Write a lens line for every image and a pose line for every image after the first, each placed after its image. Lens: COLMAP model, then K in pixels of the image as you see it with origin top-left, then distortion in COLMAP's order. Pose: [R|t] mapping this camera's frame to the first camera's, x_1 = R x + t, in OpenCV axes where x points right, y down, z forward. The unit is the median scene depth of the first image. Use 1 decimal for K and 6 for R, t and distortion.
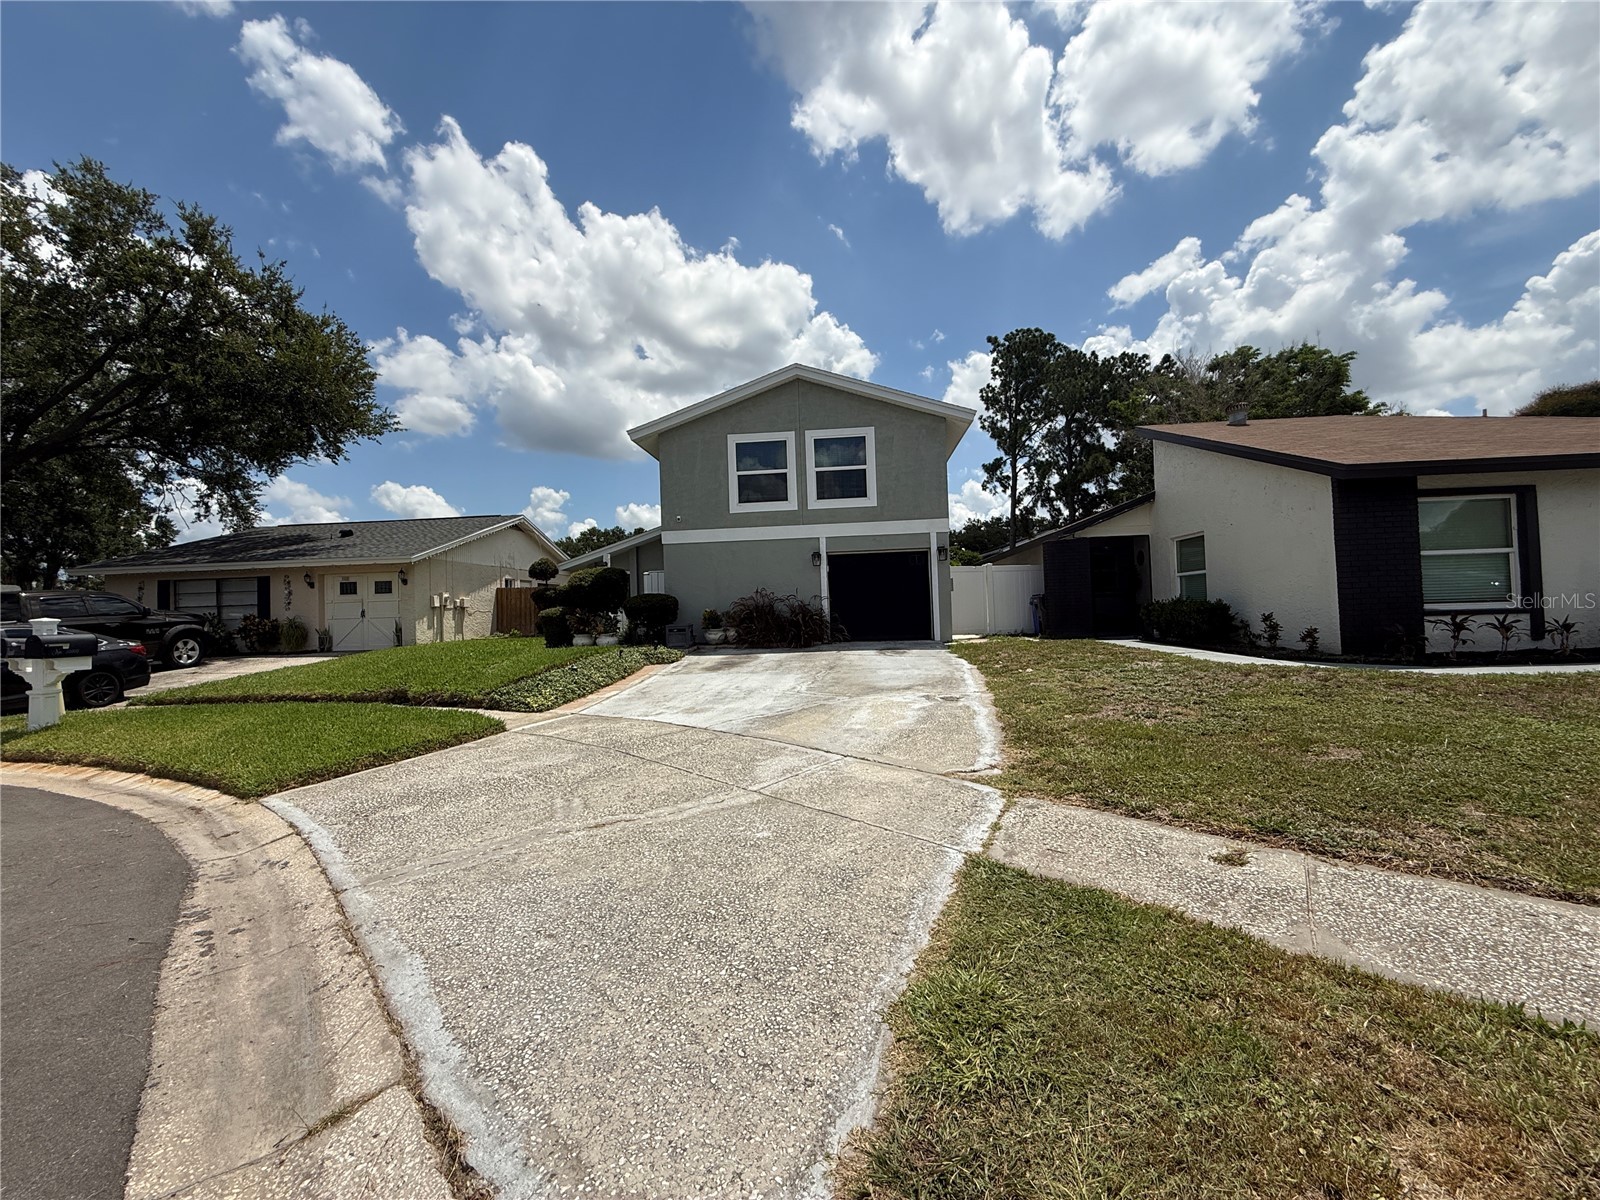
lens RADIAL K [[640.4, 0, 793.1], [0, 640.4, 594.2], [0, 0, 1]] dist [-0.000026, 0.000441]
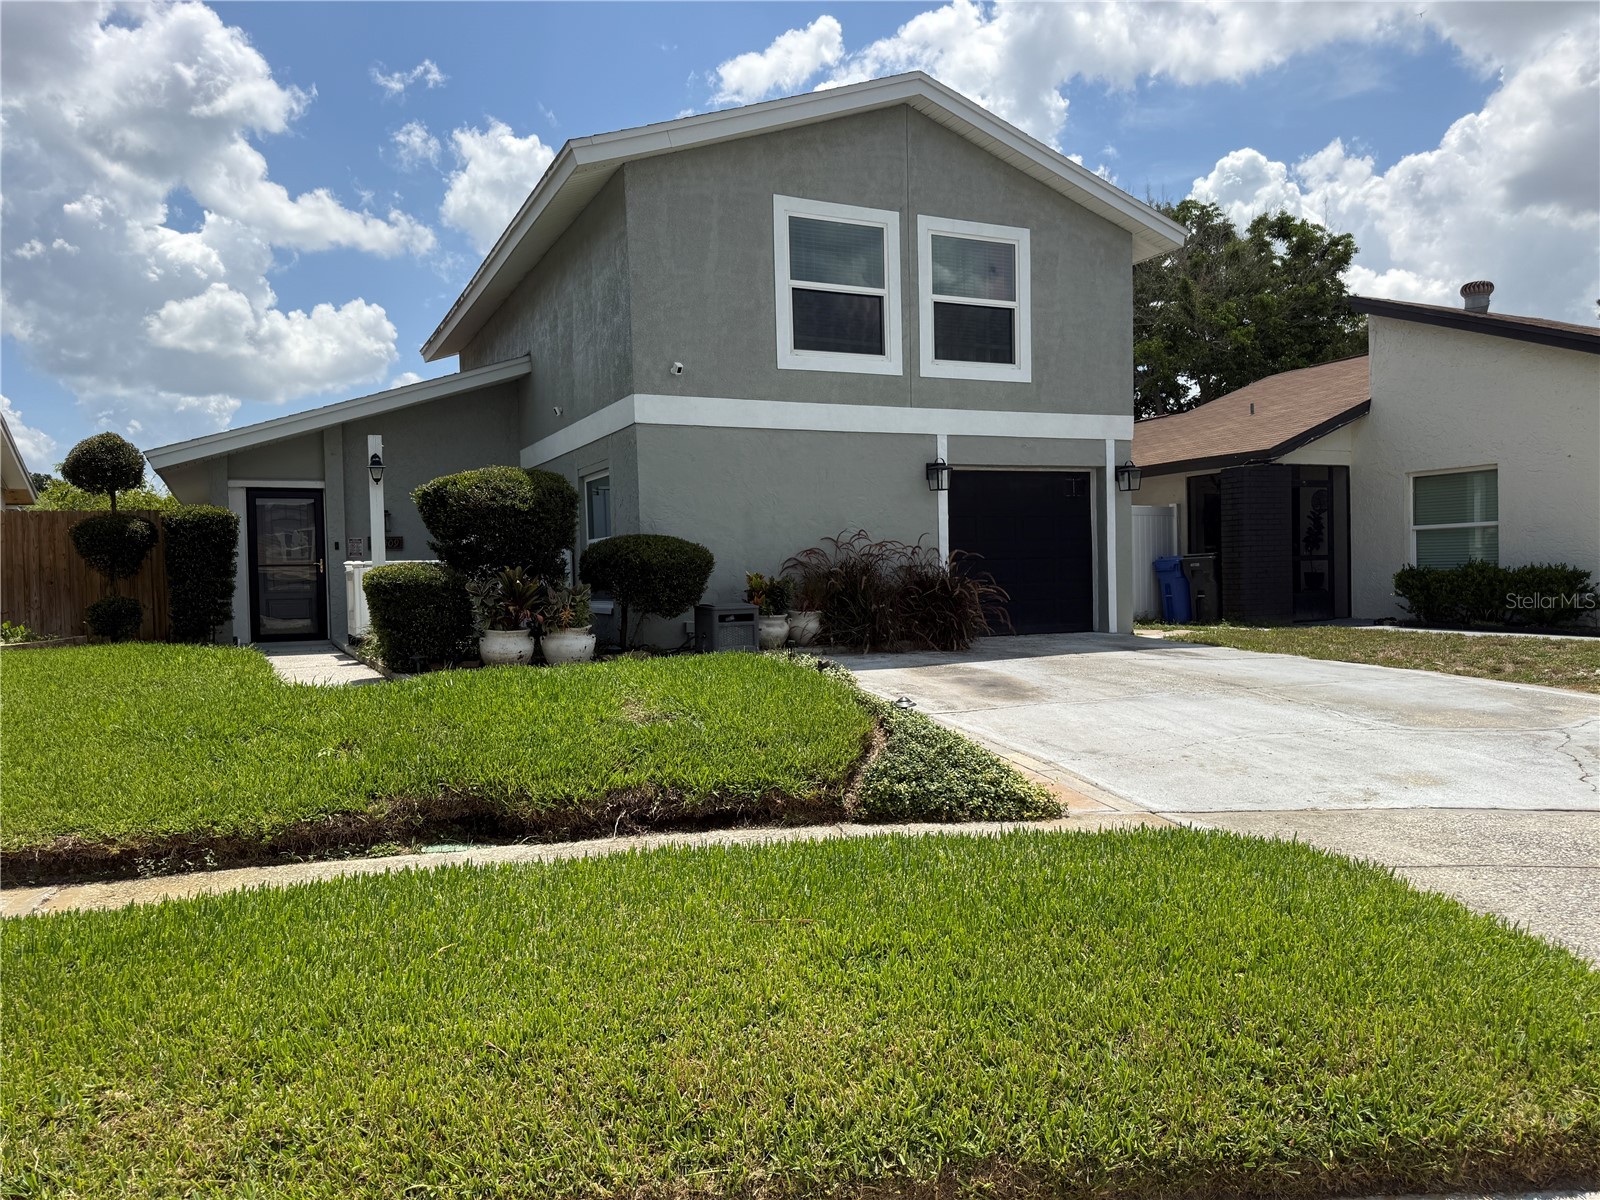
lens RADIAL K [[1134.3, 0, 773.5], [0, 1134.3, 618.8], [0, 0, 1]] dist [0.048358, -0.053694]
pose [[0.861326, -0.006979, 0.508004, -0.529941], [-0.017913, 0.998867, 0.044094, 0.020544], [-0.507736, -0.047080, 0.860225, 0.281250]]
